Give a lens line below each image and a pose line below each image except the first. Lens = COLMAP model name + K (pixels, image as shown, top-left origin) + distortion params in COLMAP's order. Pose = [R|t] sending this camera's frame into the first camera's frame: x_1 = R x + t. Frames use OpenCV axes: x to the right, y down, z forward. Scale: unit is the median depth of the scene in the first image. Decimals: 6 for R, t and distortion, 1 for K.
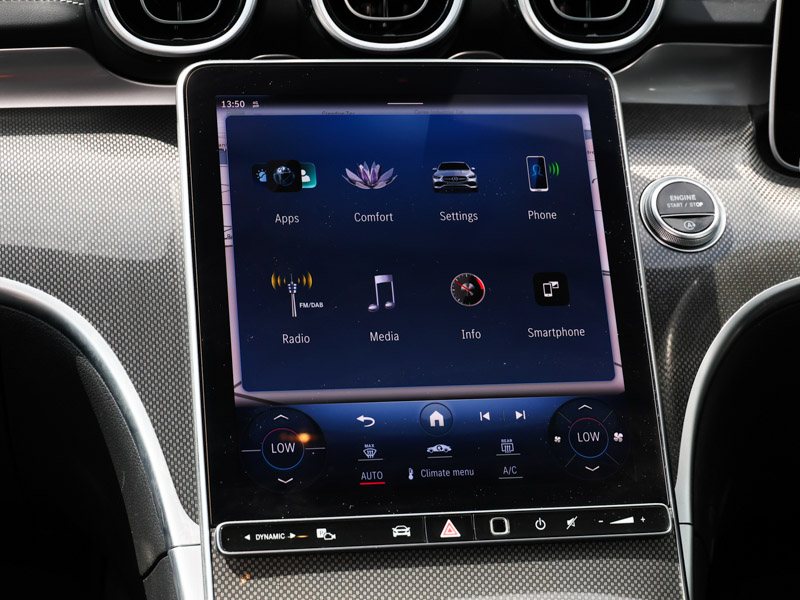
lens RADIAL K [[1935.9, 0, 354.8], [0, 1935.9, 299.9], [0, 0, 1]] dist [-0.025514, -0.492641]
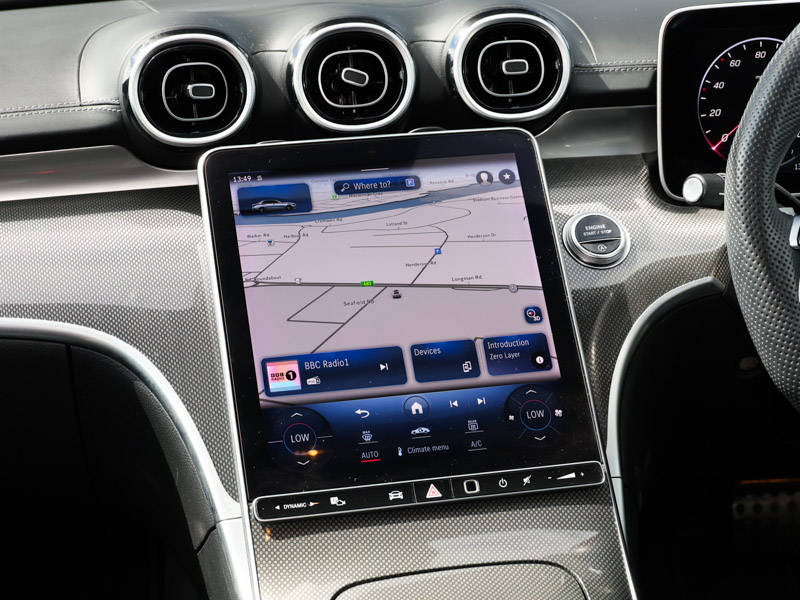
lens RADIAL K [[1664.1, 0, 340.7], [0, 1664.1, 303.1], [0, 0, 1]] dist [-0.027168, 0.024179]
pose [[0.997392, -0.072176, 0.000412, -0.003663], [0.072123, 0.996416, -0.044193, 0.036819], [0.002779, 0.044108, 0.999023, -0.111434]]
